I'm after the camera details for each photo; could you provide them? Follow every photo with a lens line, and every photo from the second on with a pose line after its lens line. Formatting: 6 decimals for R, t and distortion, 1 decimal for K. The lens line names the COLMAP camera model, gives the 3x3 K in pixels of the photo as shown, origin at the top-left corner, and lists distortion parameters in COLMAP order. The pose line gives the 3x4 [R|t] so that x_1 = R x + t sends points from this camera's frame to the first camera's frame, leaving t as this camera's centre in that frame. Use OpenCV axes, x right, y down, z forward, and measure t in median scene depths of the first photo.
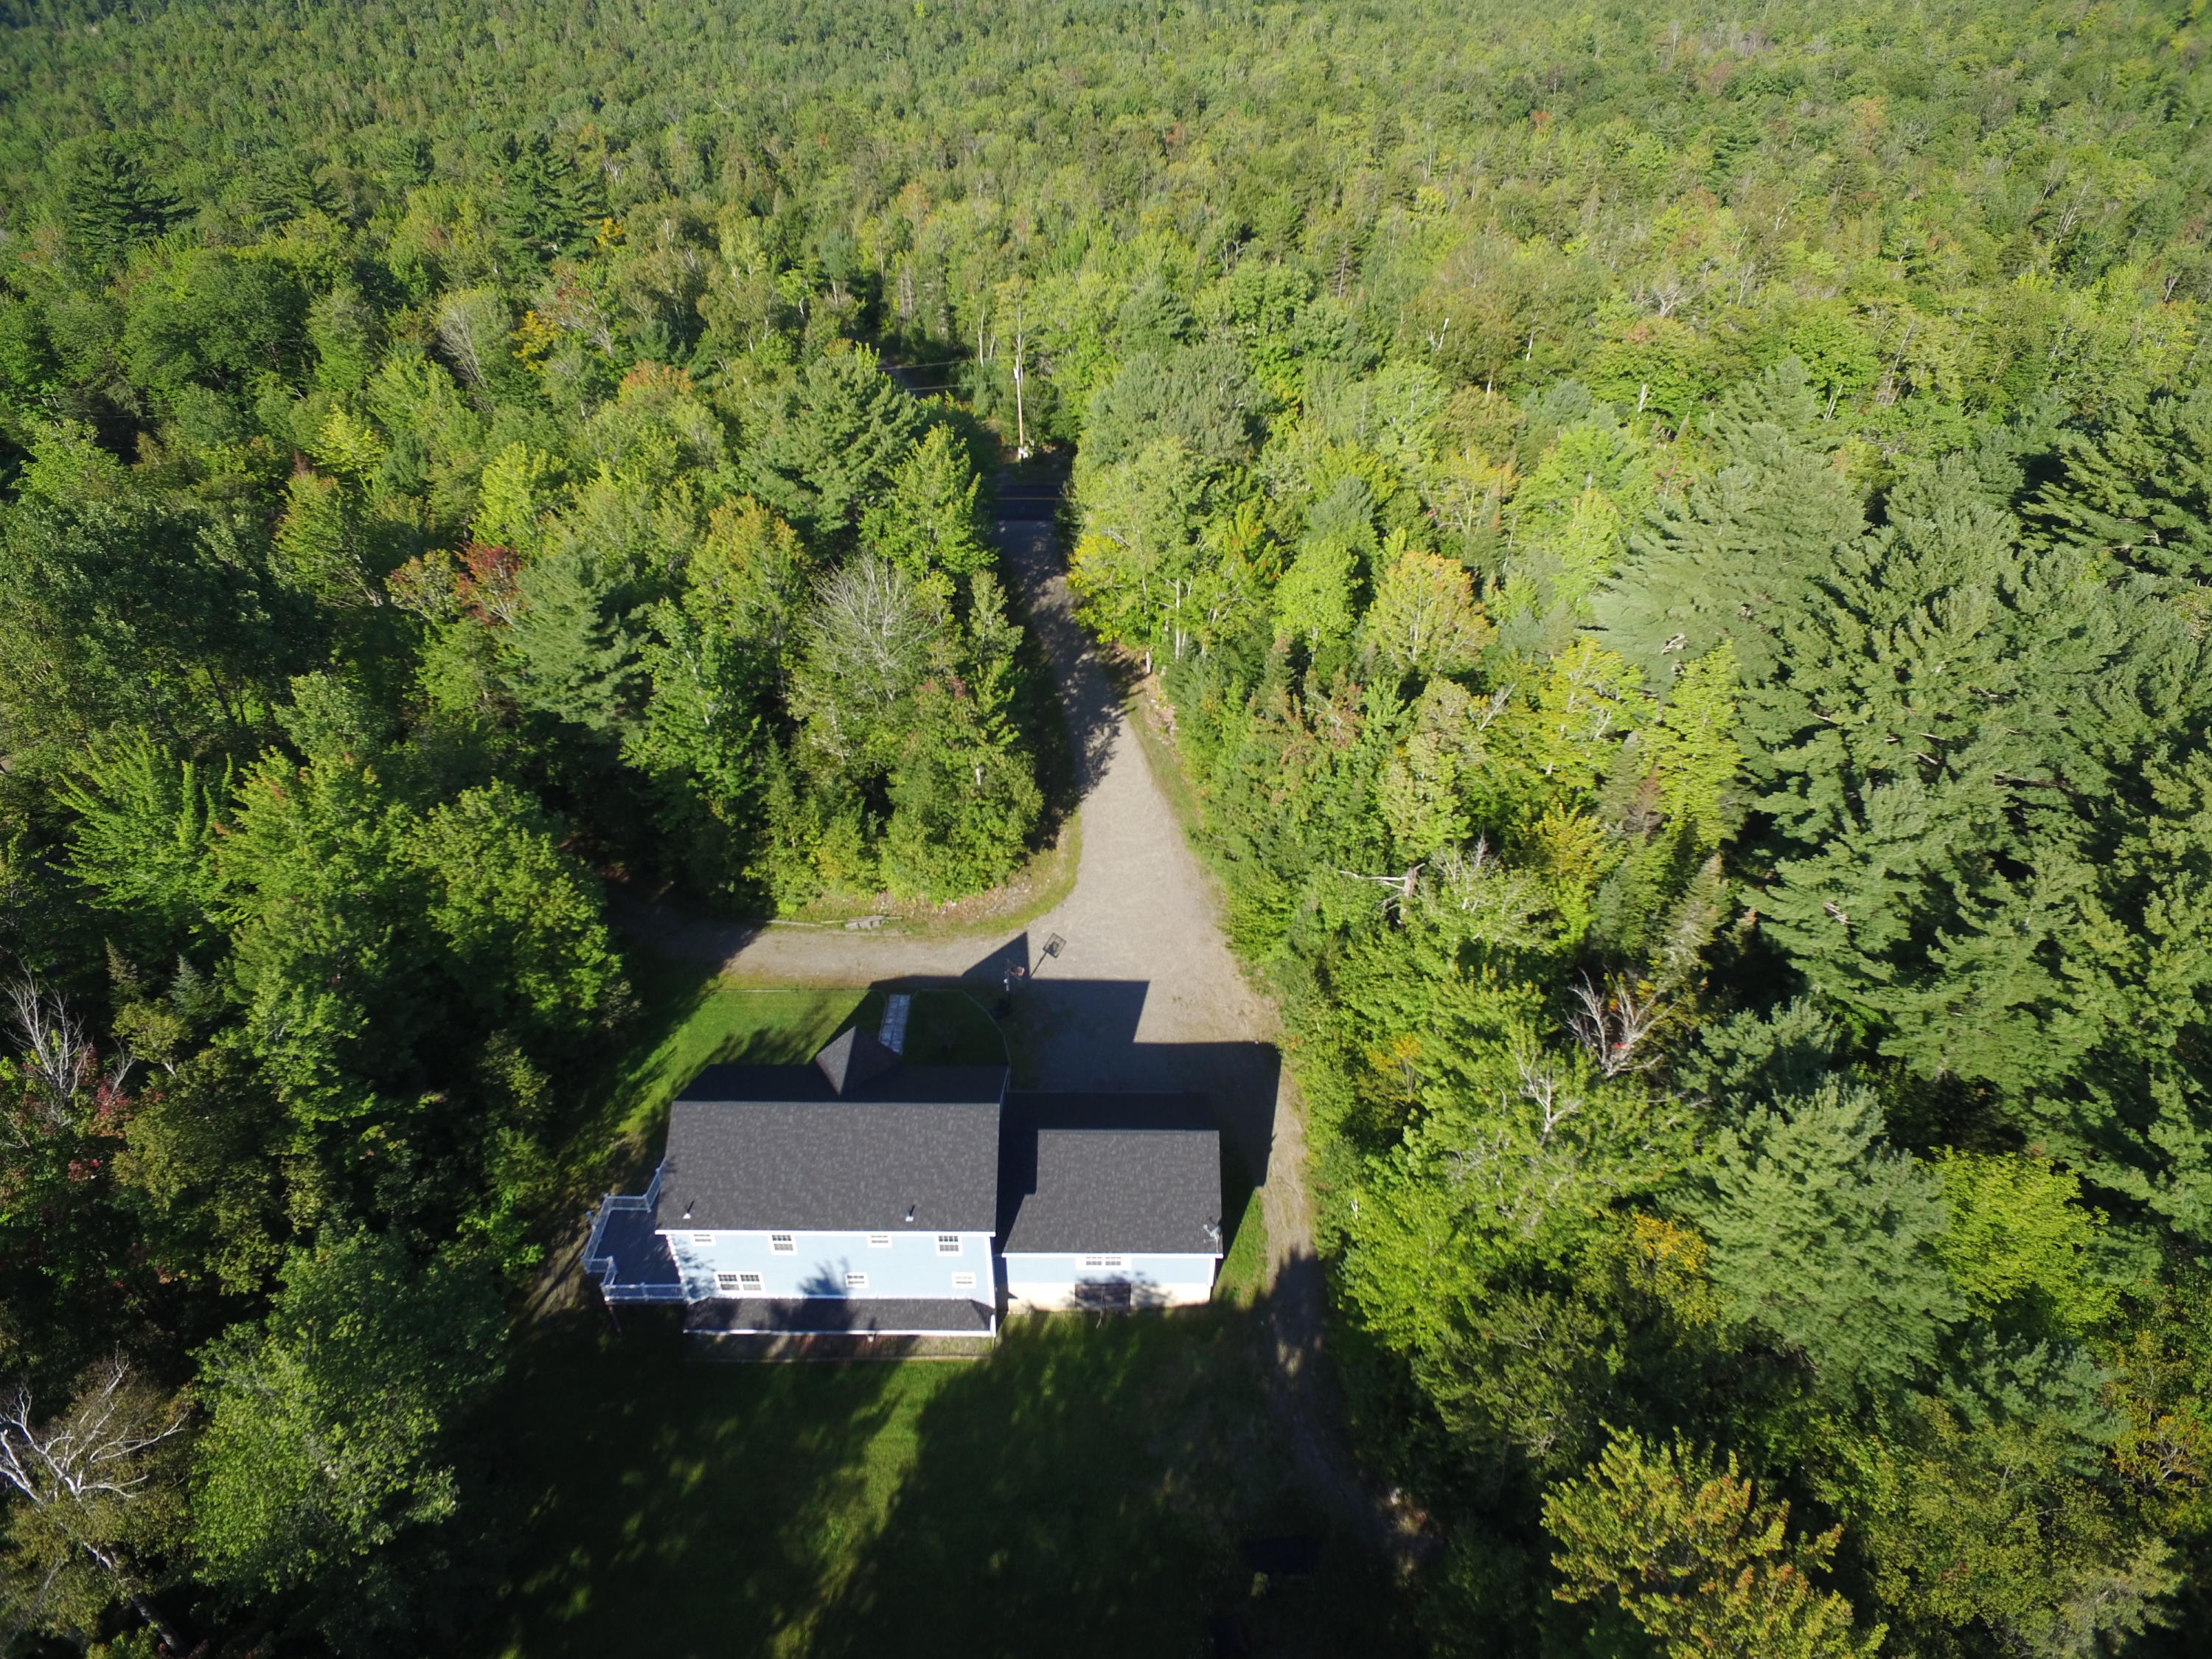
lens RADIAL K [[1270.9, 0, 1099.3], [0, 1270.9, 824.4], [0, 0, 1]] dist [-0.011239, 0.012857]
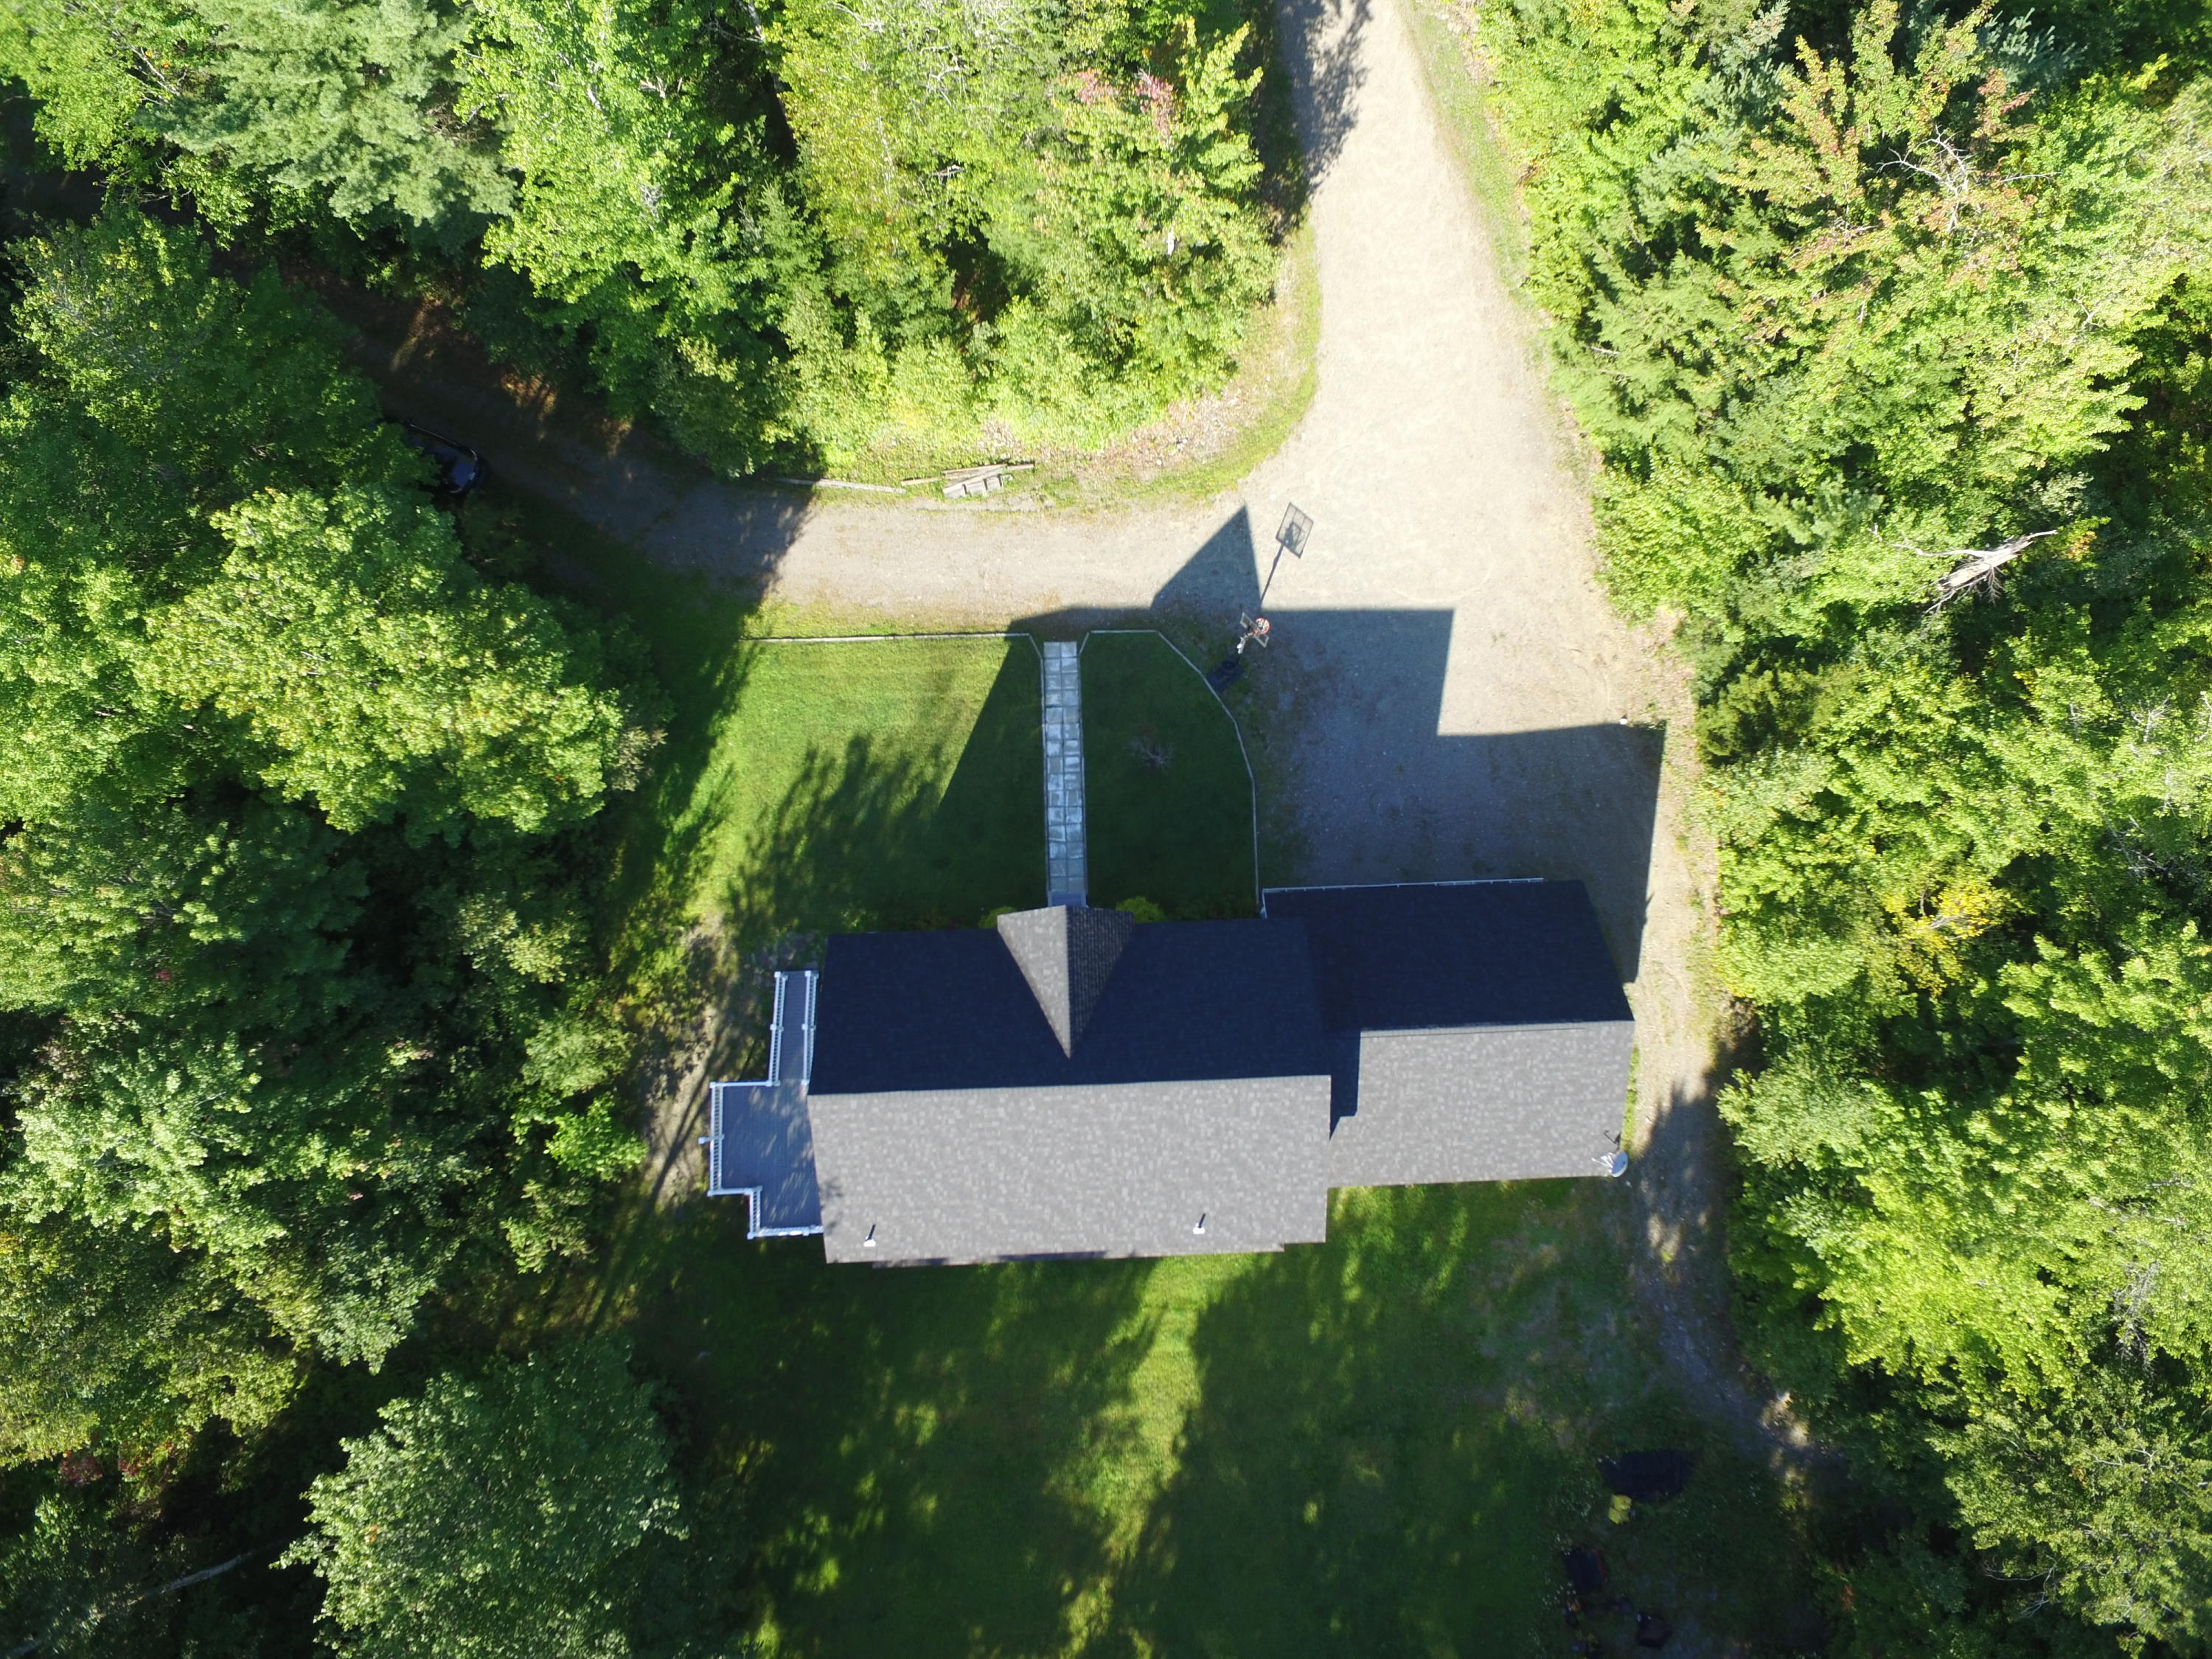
lens RADIAL K [[1270.9, 0, 1104.5], [0, 1270.9, 844.6], [0, 0, 1]] dist [-0.011239, 0.012857]
pose [[0.999255, -0.037732, 0.008120, -0.137885], [0.022646, 0.743550, 0.668296, -0.205438], [-0.031254, -0.667615, 0.743851, 0.444009]]
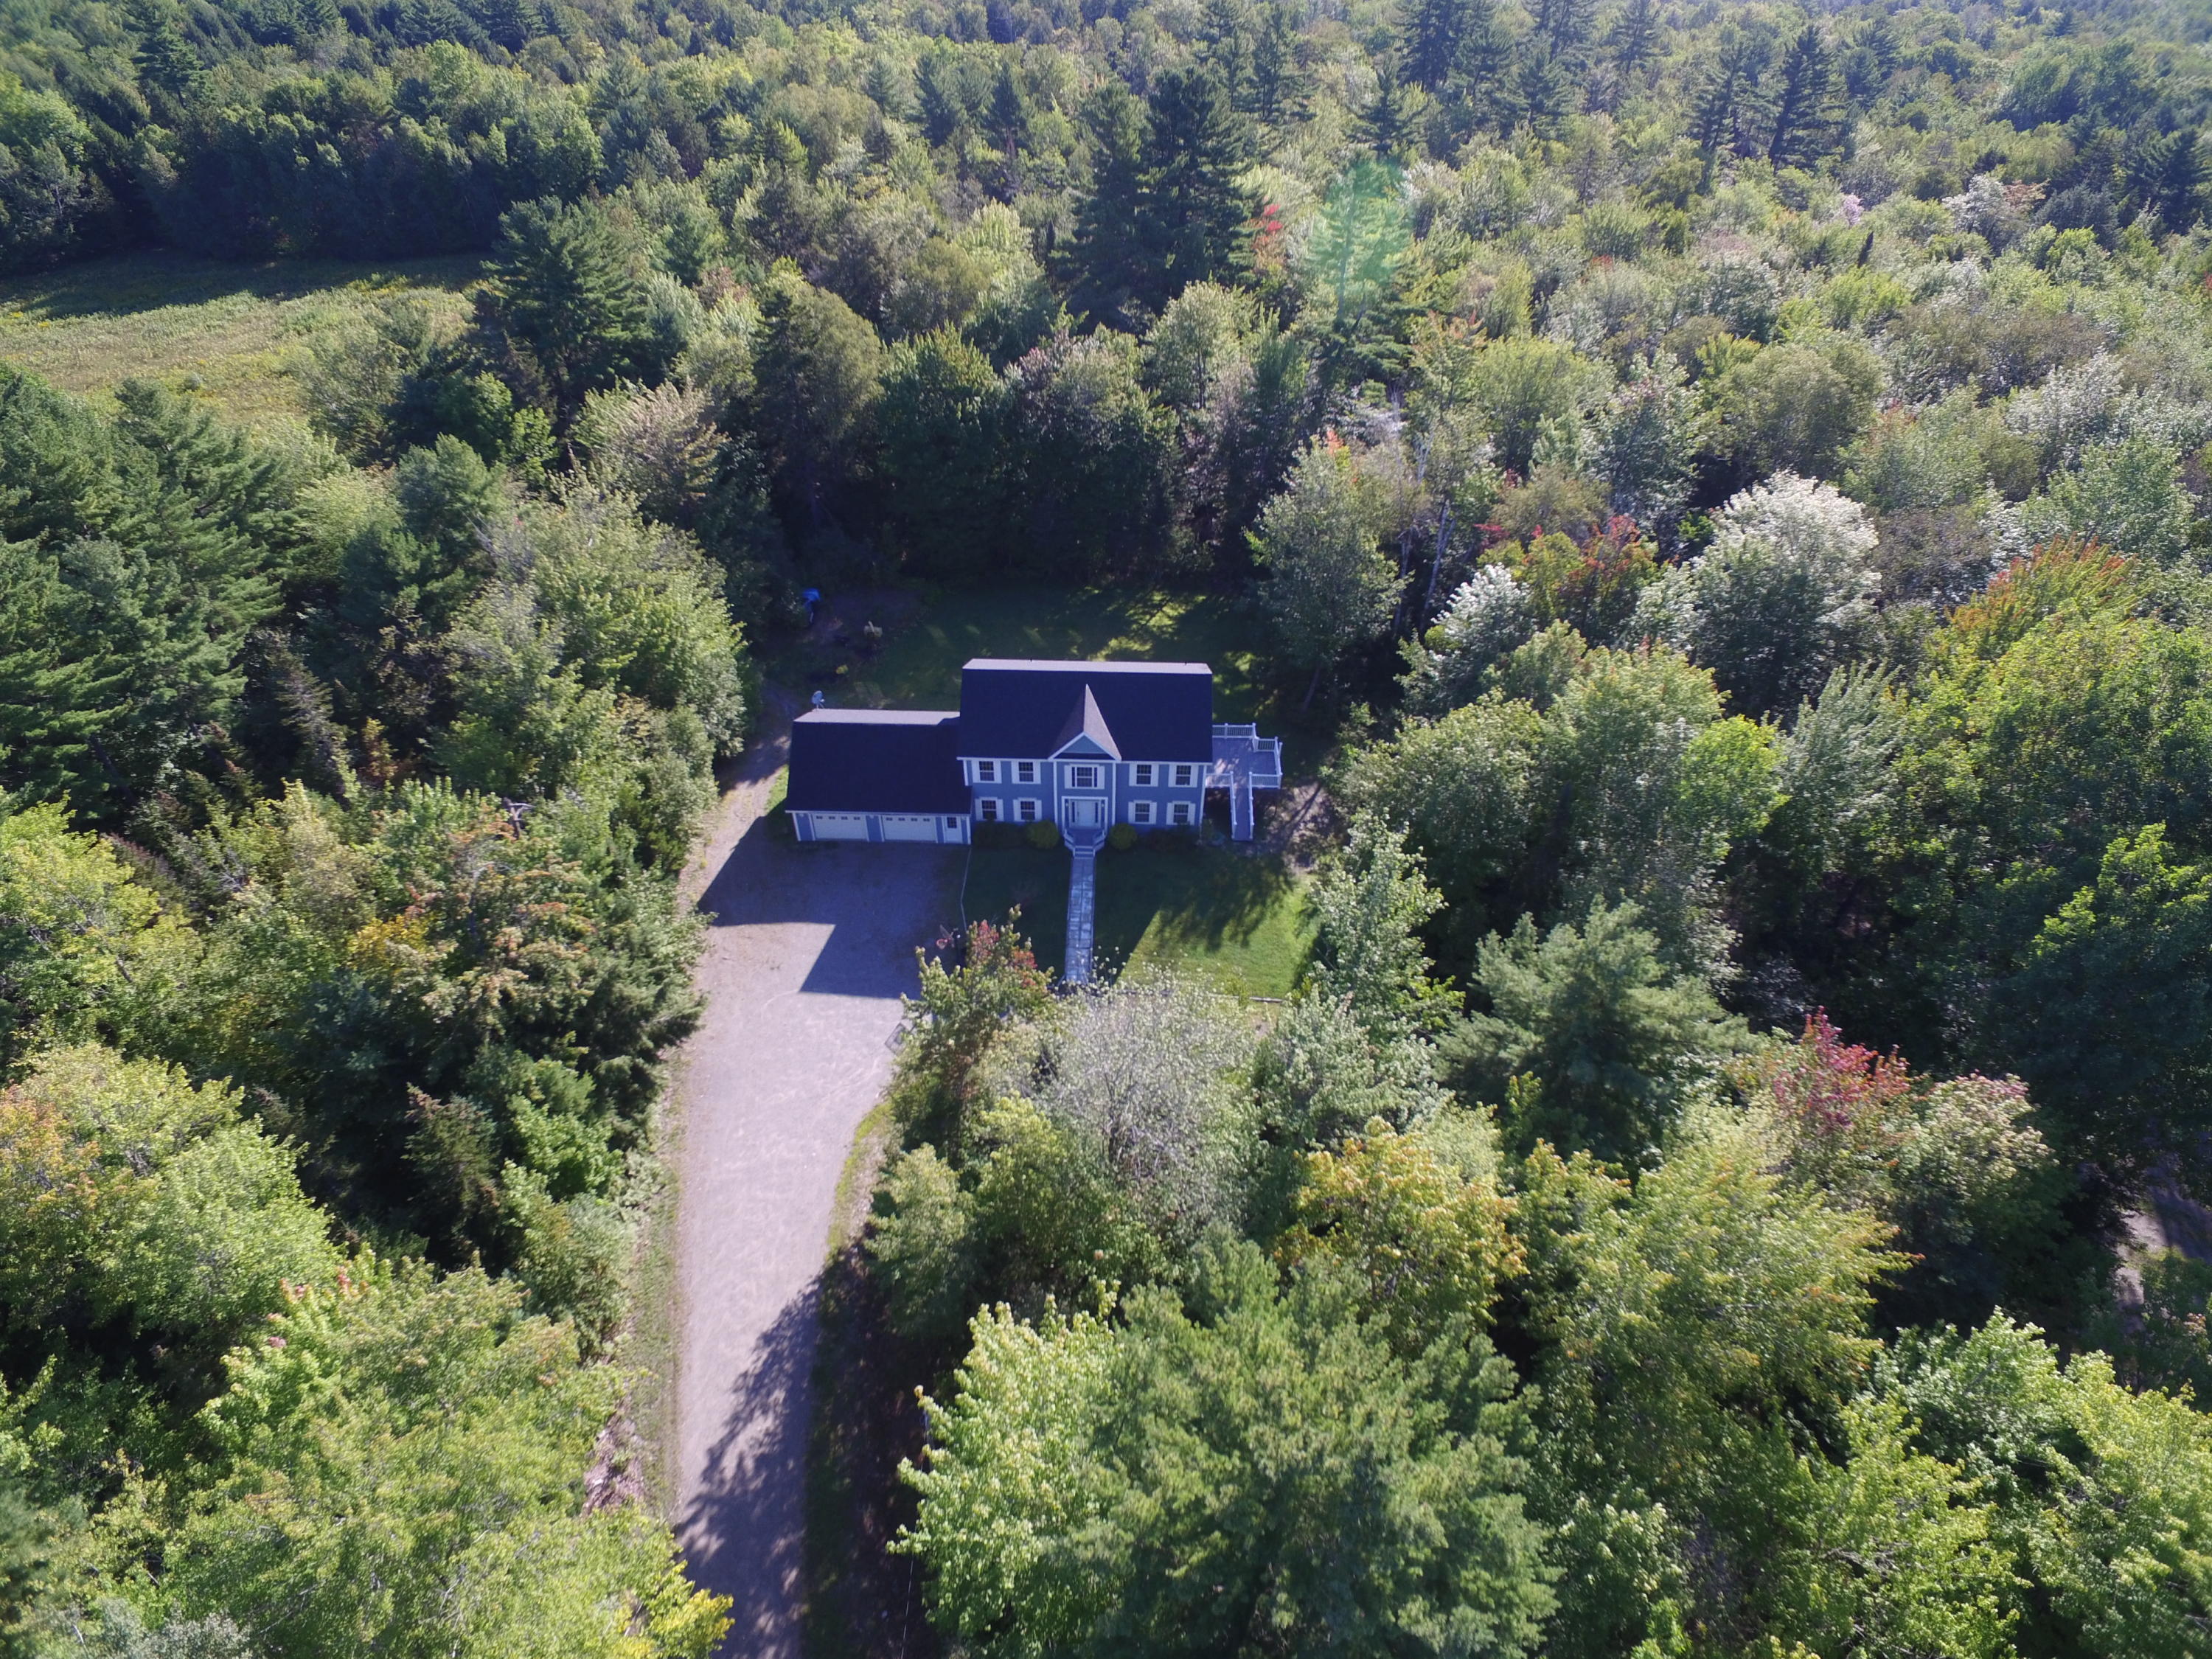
lens RADIAL K [[1270.9, 0, 1106.0], [0, 1270.9, 832.3], [0, 0, 1]] dist [-0.011239, 0.012857]
pose [[-0.999933, -0.008888, 0.007452, -0.177535], [0.005590, 0.193640, 0.981057, -0.751940], [-0.010163, 0.981032, -0.193577, 1.025056]]
